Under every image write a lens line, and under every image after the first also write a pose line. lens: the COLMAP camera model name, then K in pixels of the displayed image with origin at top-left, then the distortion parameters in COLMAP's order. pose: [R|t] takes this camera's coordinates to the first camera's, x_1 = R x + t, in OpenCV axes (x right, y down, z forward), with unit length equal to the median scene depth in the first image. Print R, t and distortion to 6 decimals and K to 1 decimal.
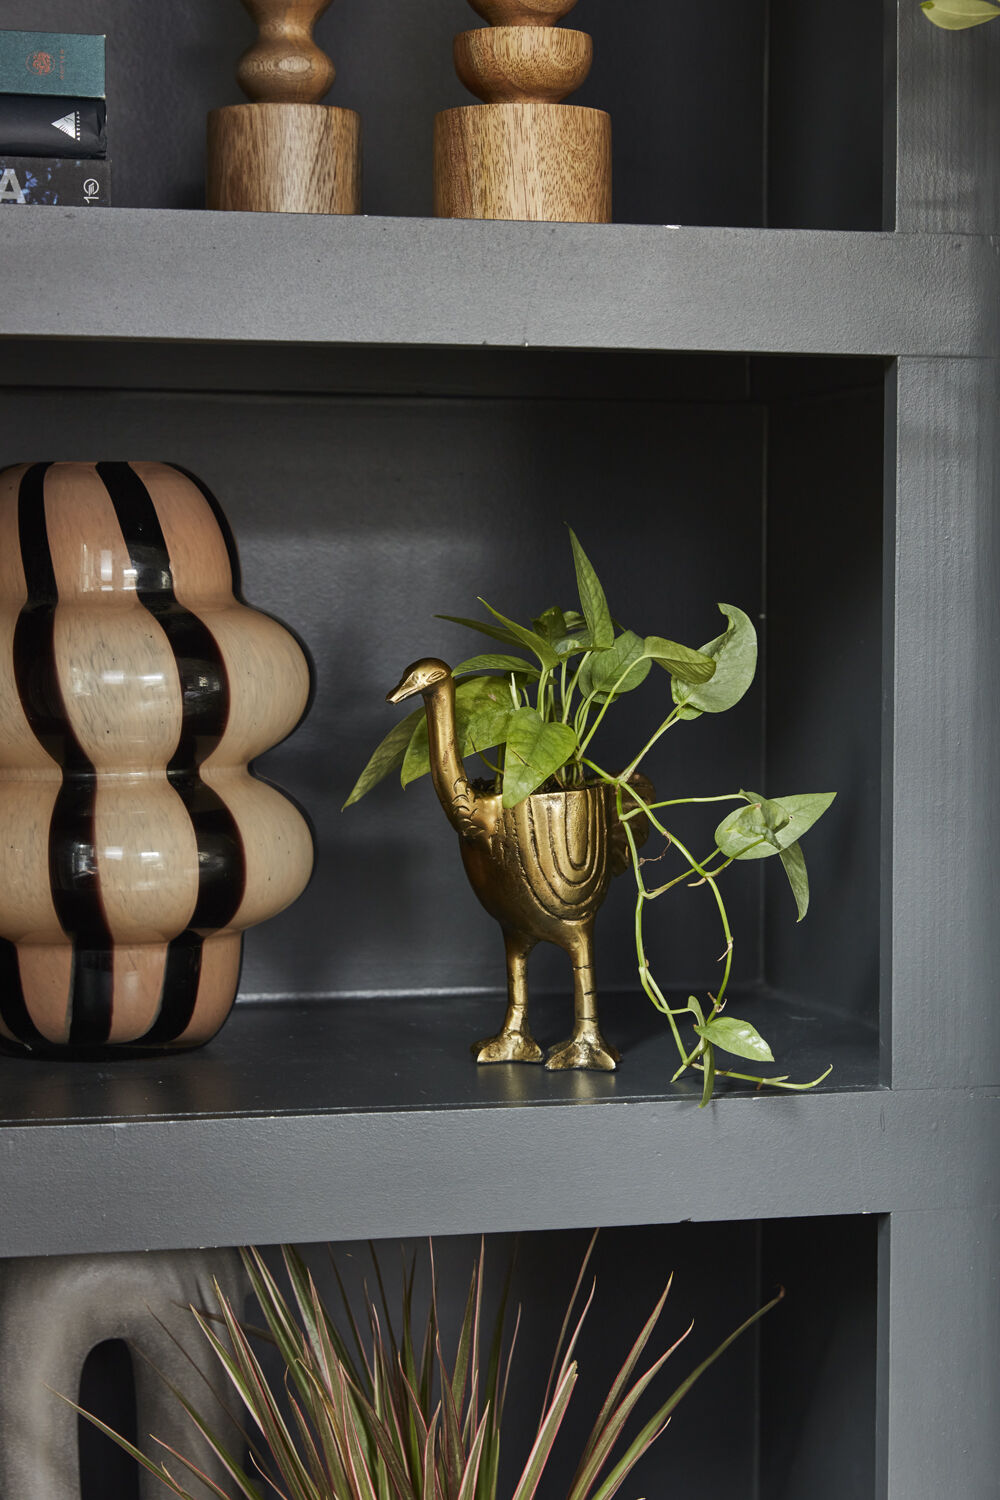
lens RADIAL K [[2523.9, 0, 500.0], [0, 2523.9, 750.0], [0, 0, 1]] dist [-0.110008, -0.044223]
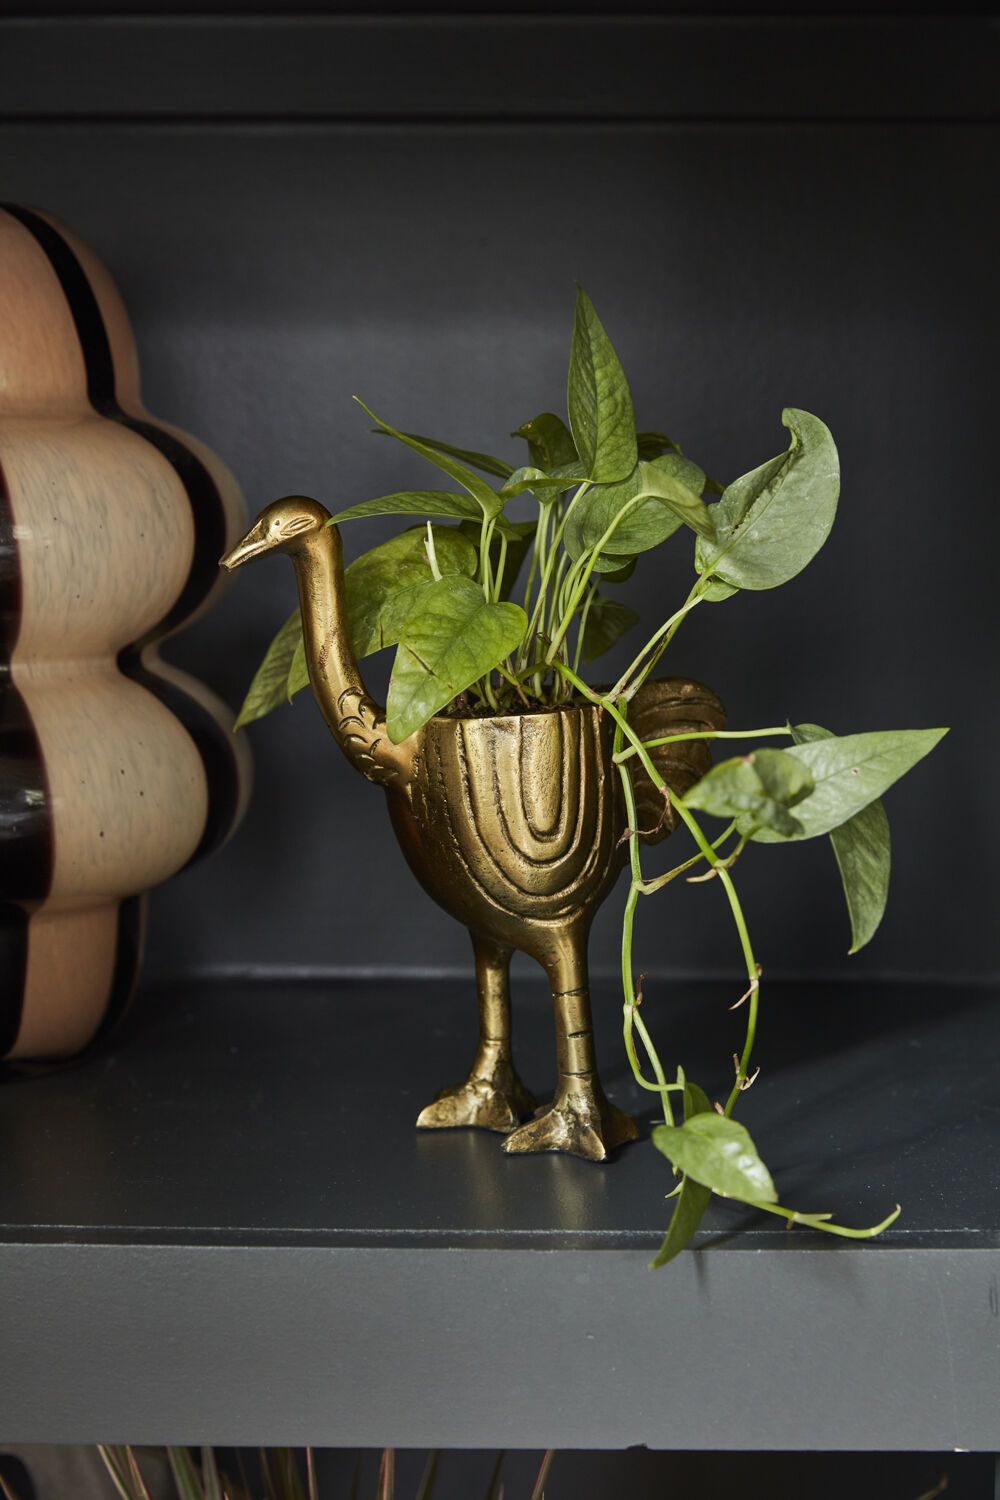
lens RADIAL K [[2523.9, 0, 500.0], [0, 2523.9, 750.0], [0, 0, 1]] dist [-0.110008, -0.044223]
pose [[0.970723, 0.028824, -0.238465, 0.168086], [-0.014207, 0.997926, 0.062789, -0.013540], [0.239780, -0.057563, 0.969119, 0.401144]]
